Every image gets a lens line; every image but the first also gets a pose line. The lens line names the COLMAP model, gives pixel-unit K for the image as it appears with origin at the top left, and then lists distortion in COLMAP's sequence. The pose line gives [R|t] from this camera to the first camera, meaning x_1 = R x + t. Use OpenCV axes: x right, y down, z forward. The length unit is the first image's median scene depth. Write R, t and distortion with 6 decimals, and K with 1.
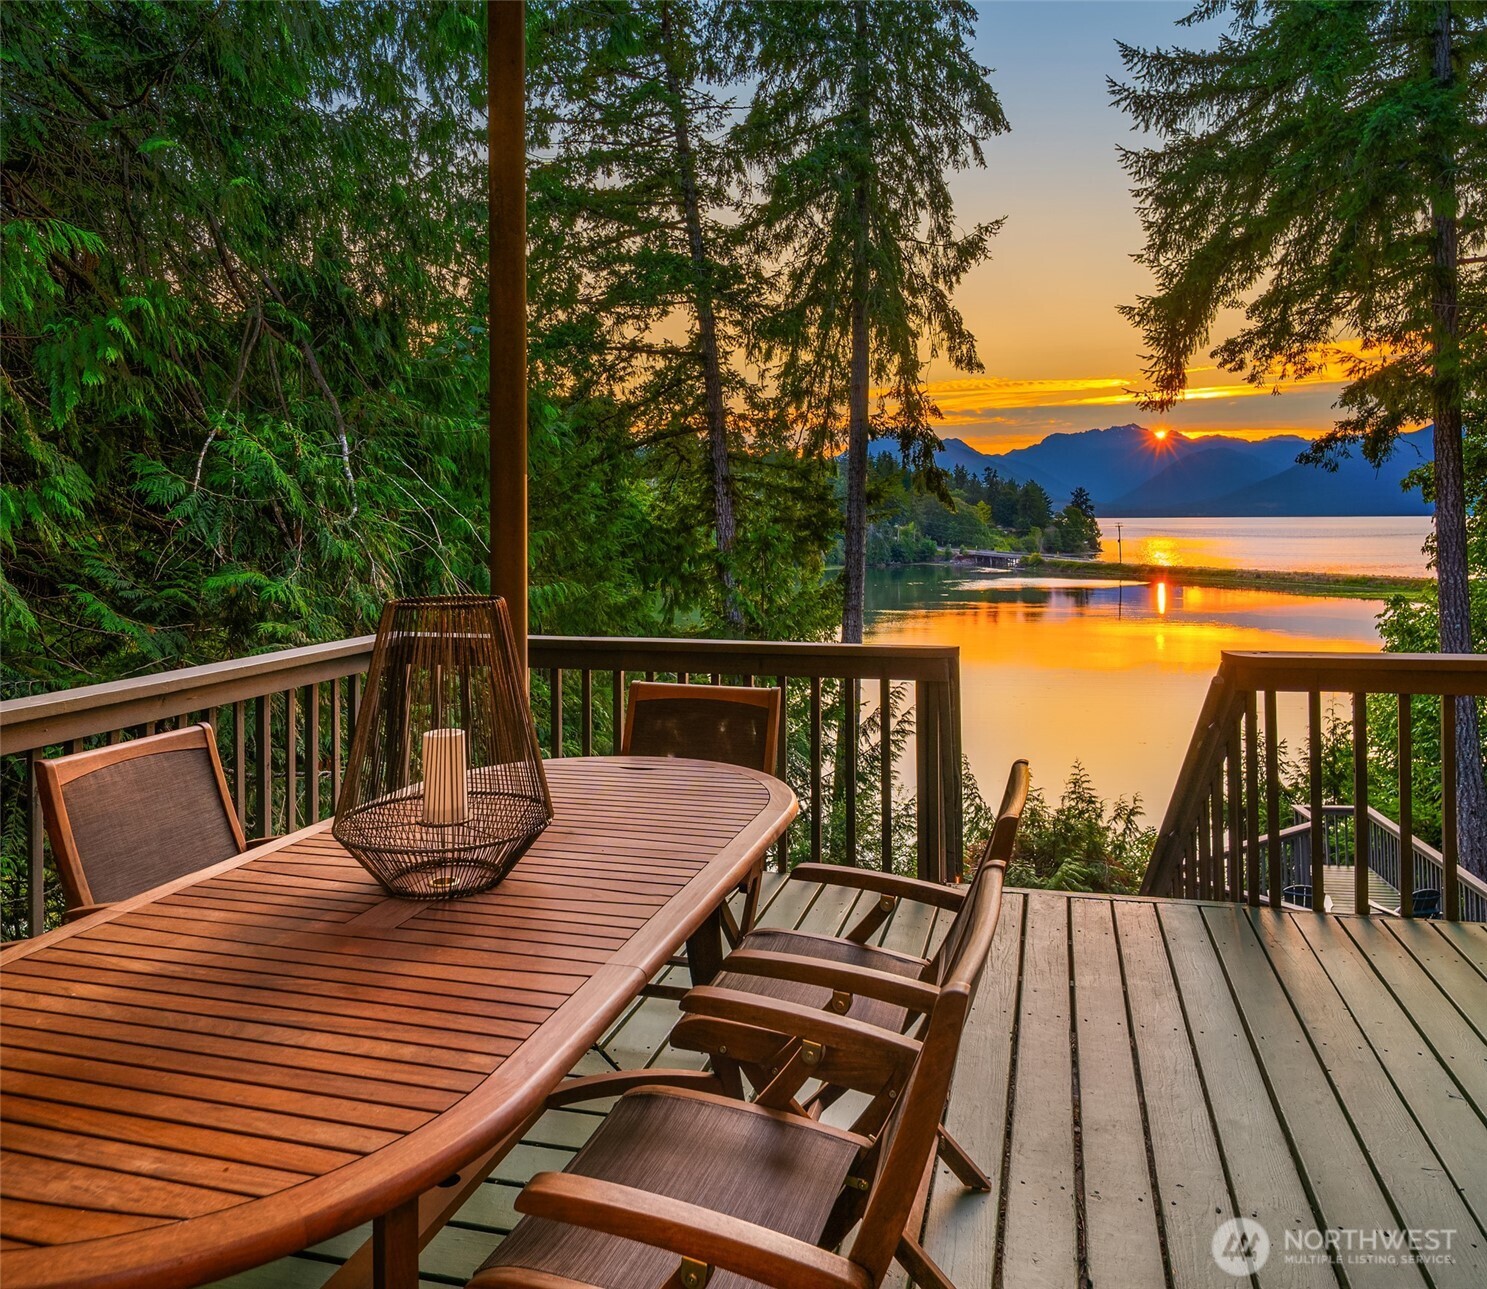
lens RADIAL K [[1163.8, 0, 700.6], [0, 1163.8, 529.2], [0, 0, 1]] dist [-0.035363, 0.037255]
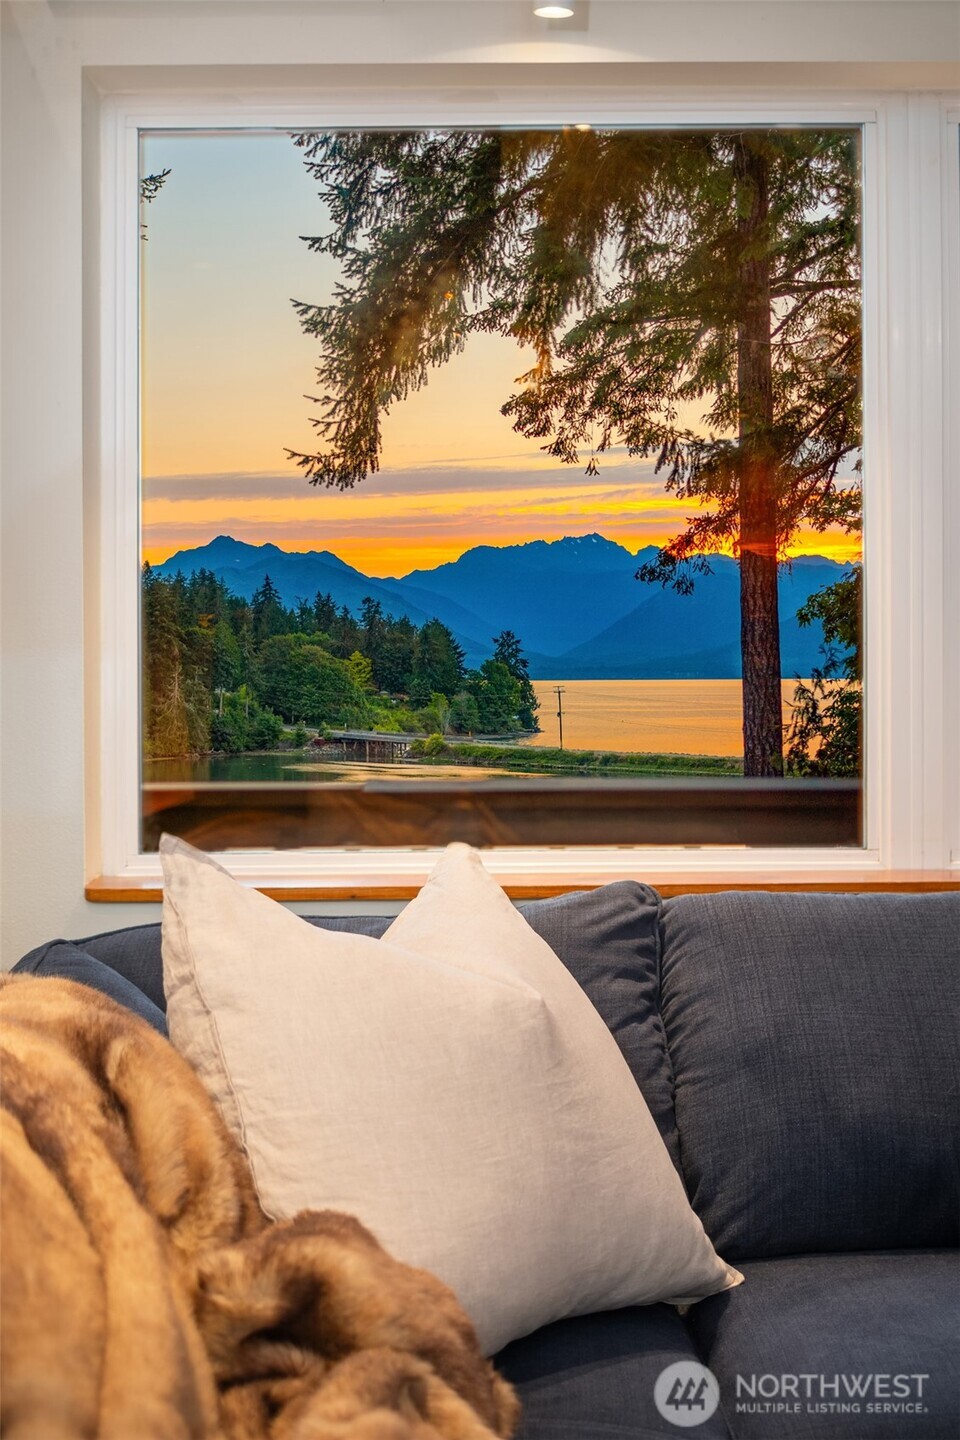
lens RADIAL K [[1908.5, 0, 479.3], [0, 1908.5, 717.8], [0, 0, 1]] dist [-0.083072, 0.000000]
pose [[0.958206, -0.002795, 0.286066, 0.132649], [-0.000109, 0.999949, 0.010136, 0.010483], [-0.286079, -0.009743, 0.958156, -0.012334]]
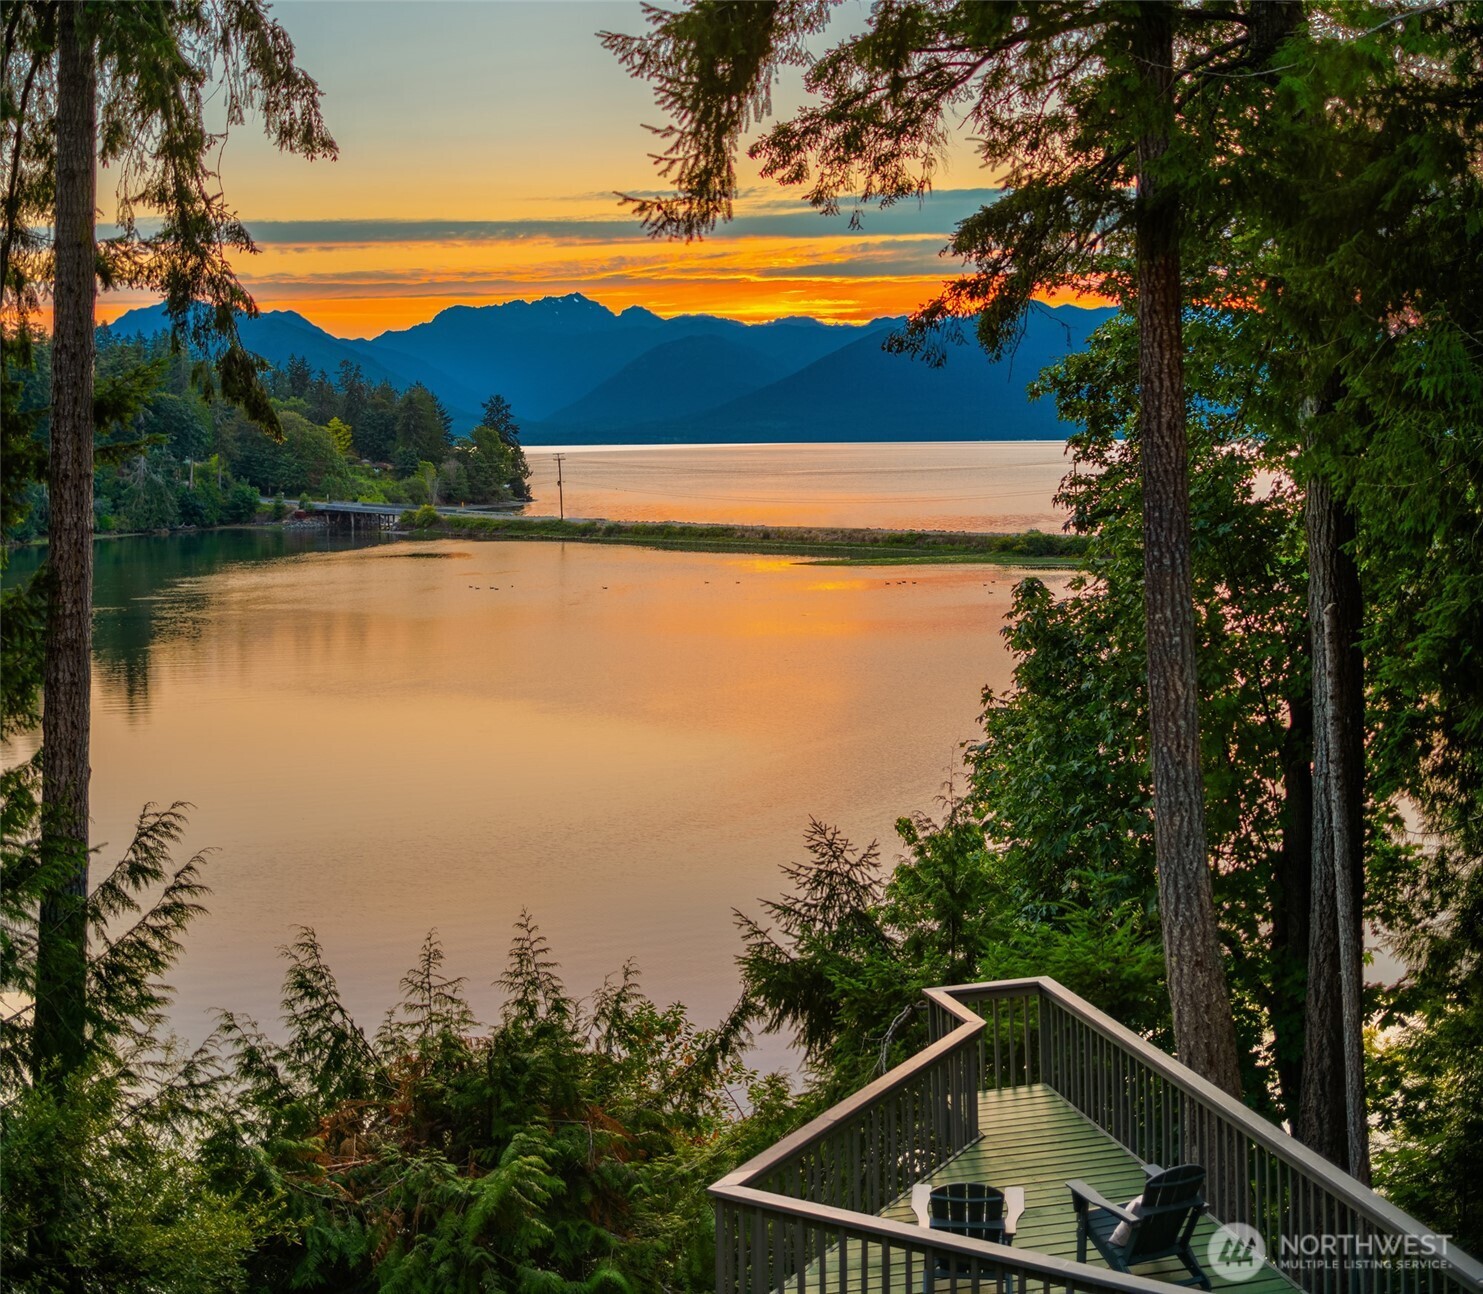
lens RADIAL K [[1965.5, 0, 746.5], [0, 1965.5, 529.8], [0, 0, 1]] dist [-0.055021, 0.000000]
pose [[0.903179, -0.021493, 0.428725, 0.040404], [0.007364, 0.999375, 0.034587, -0.004058], [-0.429200, -0.028081, 0.902773, 0.166410]]
